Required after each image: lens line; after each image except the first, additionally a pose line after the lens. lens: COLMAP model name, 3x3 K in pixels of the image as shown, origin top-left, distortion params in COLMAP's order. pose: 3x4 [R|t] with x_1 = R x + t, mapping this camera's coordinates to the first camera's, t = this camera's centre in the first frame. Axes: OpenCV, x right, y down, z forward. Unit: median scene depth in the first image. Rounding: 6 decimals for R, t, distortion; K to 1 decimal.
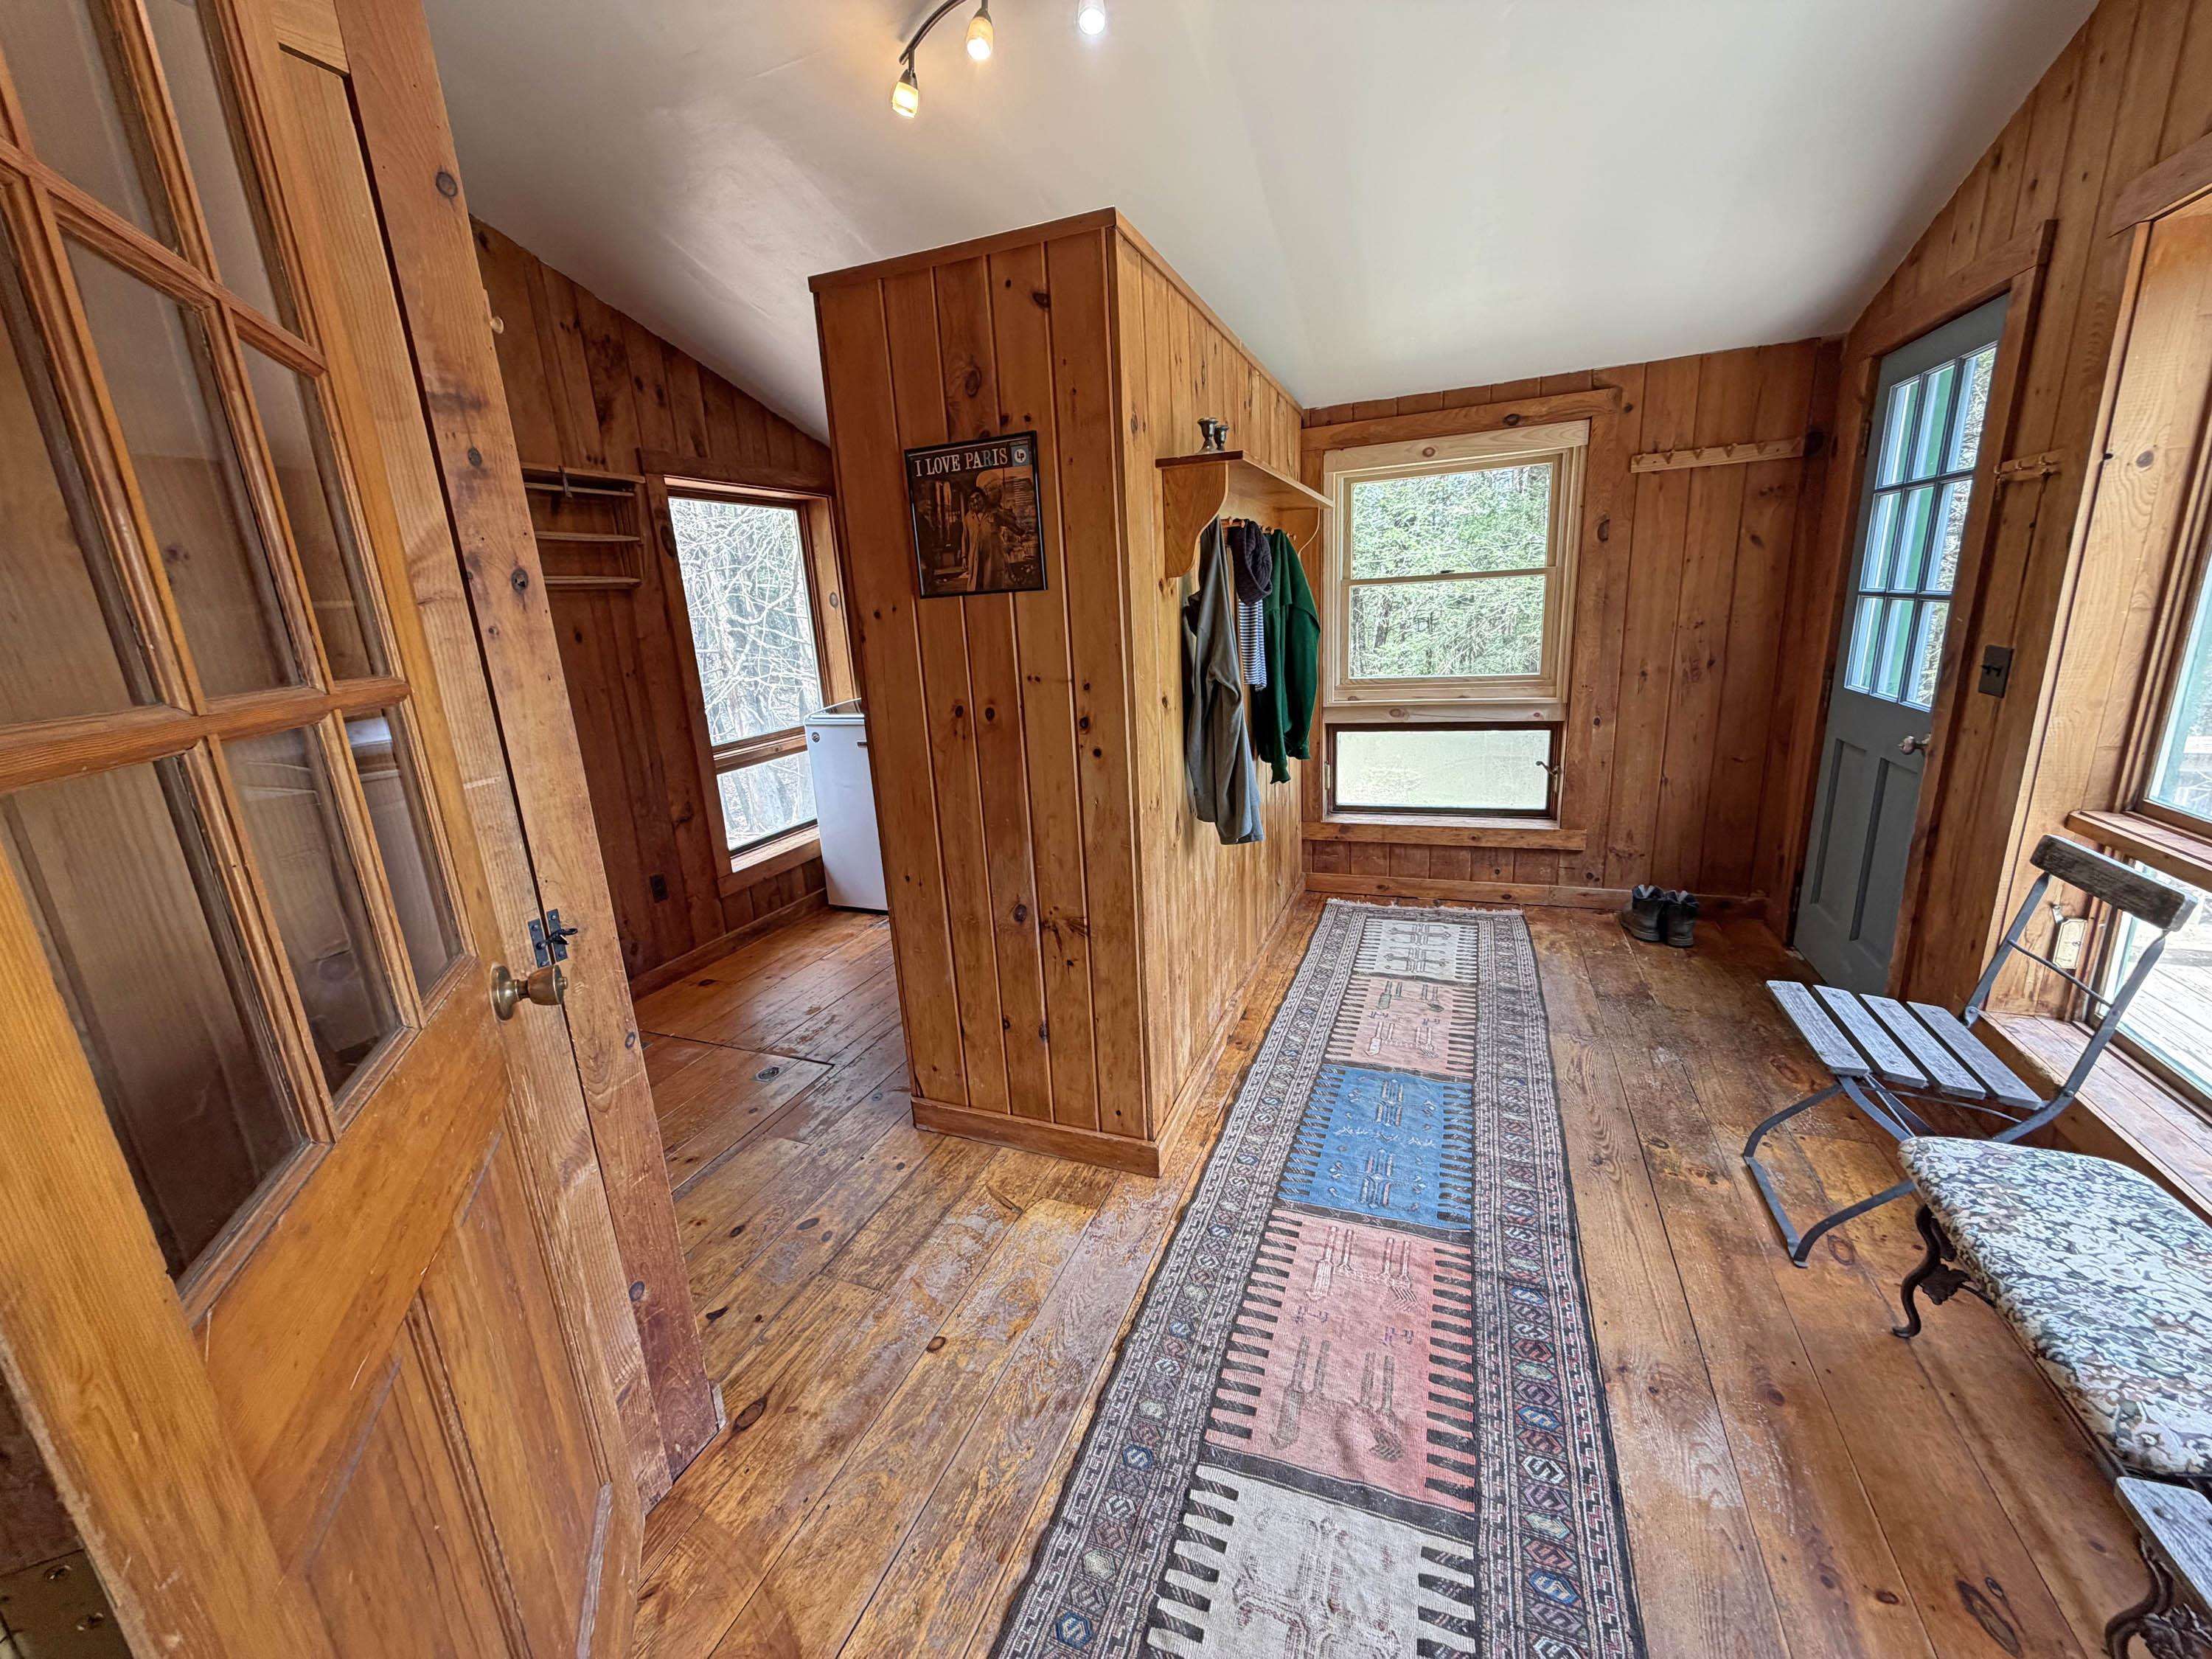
lens RADIAL K [[882.2, 0, 1099.1], [0, 882.2, 828.6], [0, 0, 1]] dist [0.000403, 0.000207]
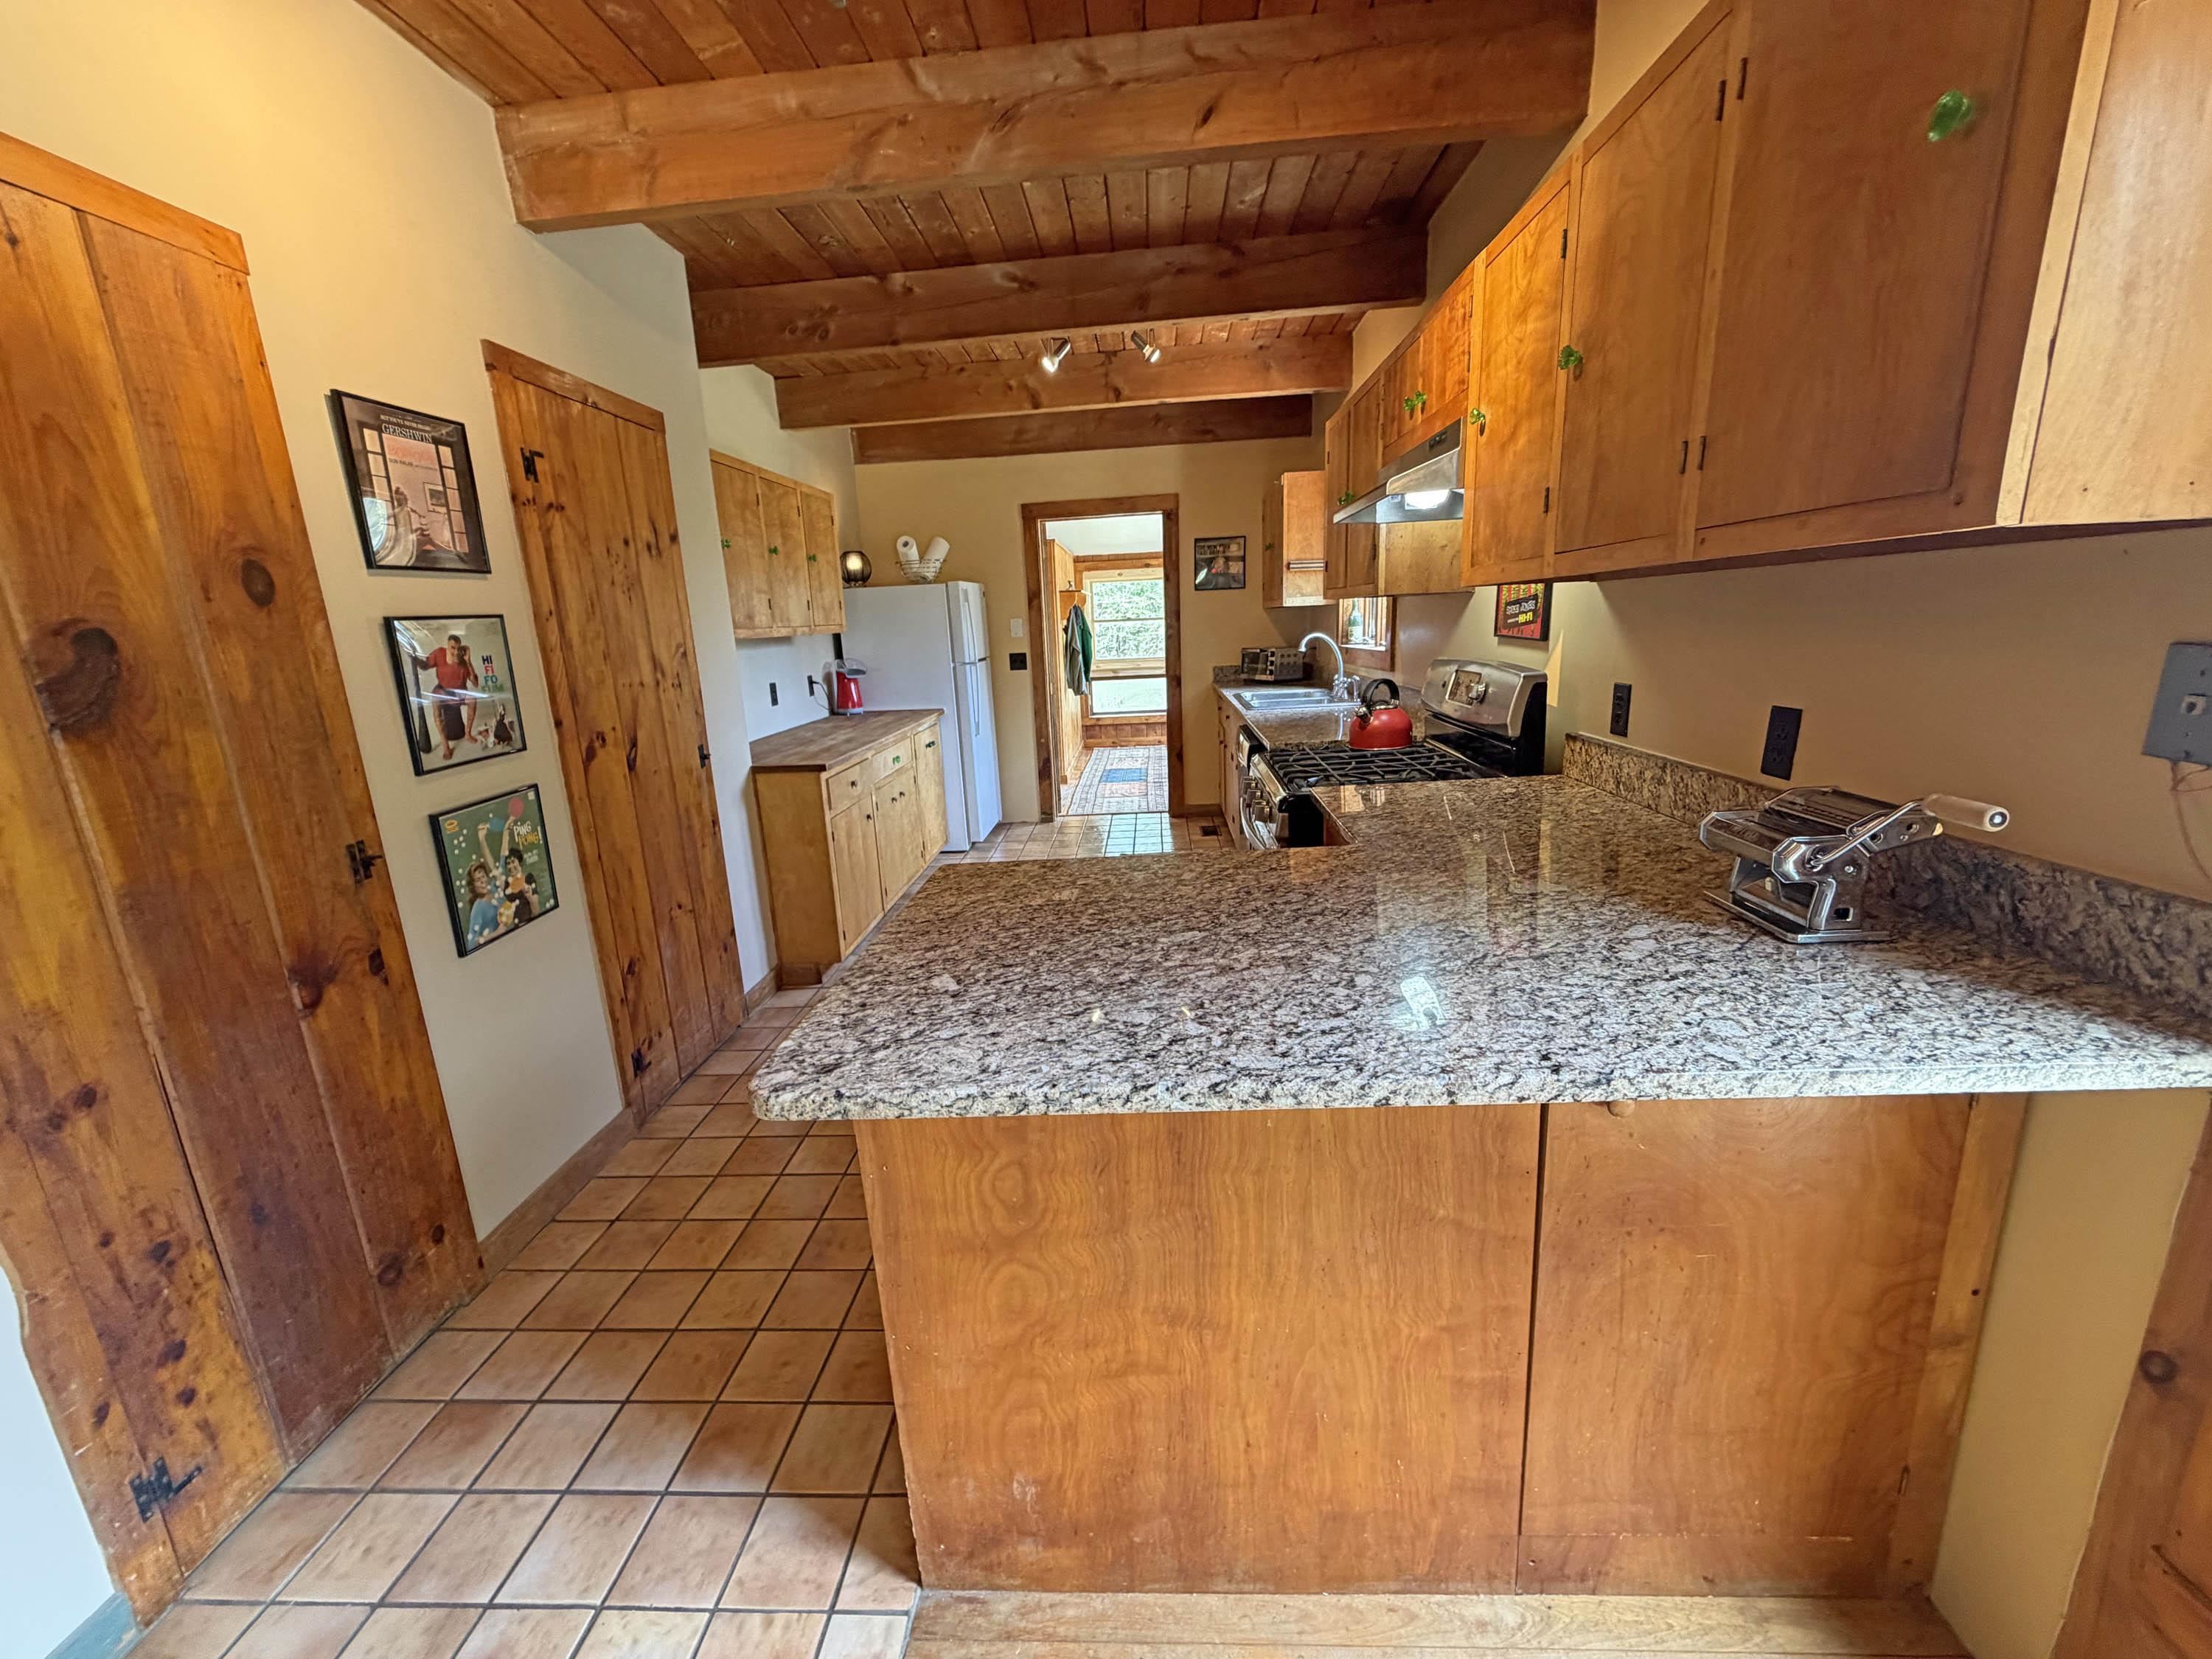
lens RADIAL K [[882.2, 0, 1099.1], [0, 882.2, 828.6], [0, 0, 1]] dist [0.000403, 0.000207]
pose [[0.947159, -0.057658, 0.315541, -0.577860], [0.069444, 0.997241, -0.026226, 0.413140], [-0.313158, 0.046753, 0.948549, -1.488925]]
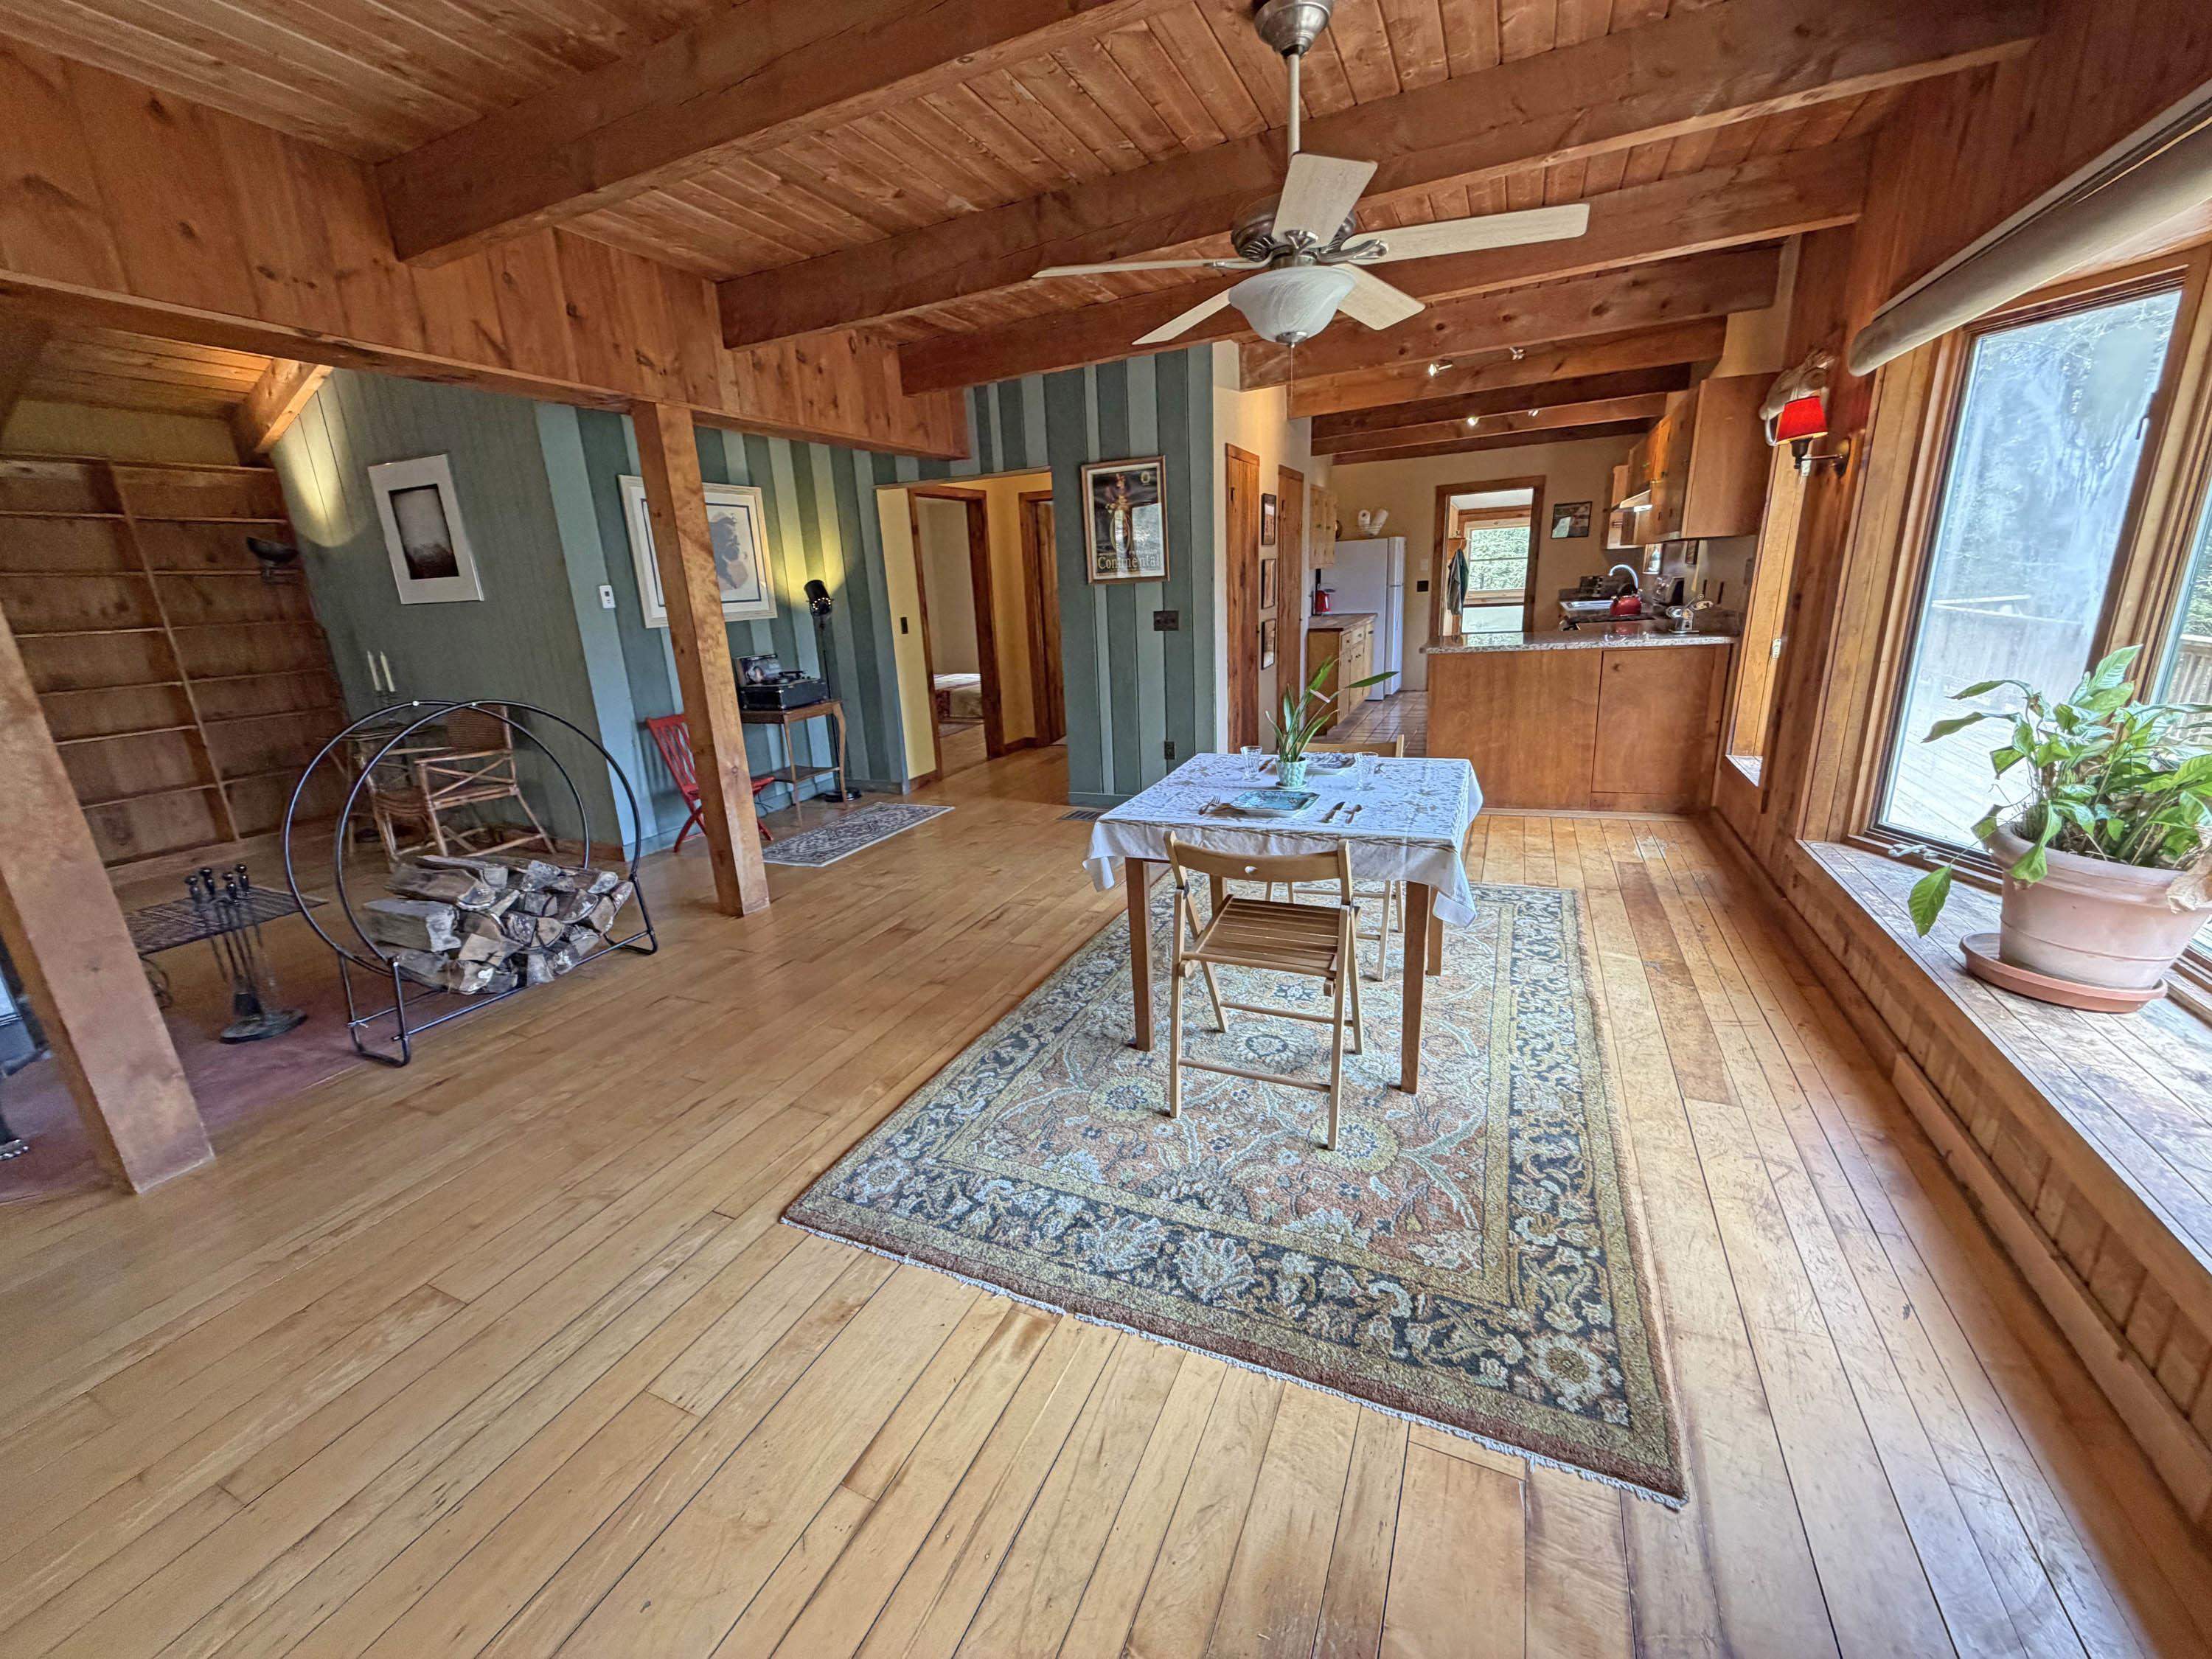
lens RADIAL K [[874.2, 0, 1099.5], [0, 874.2, 834.9], [0, 0, 1]] dist [-0.000210, 0.000020]
pose [[0.998882, 0.019277, -0.043159, -1.005674], [-0.017819, 0.999266, 0.033902, 0.708538], [0.043781, -0.033095, 0.998493, -2.528879]]
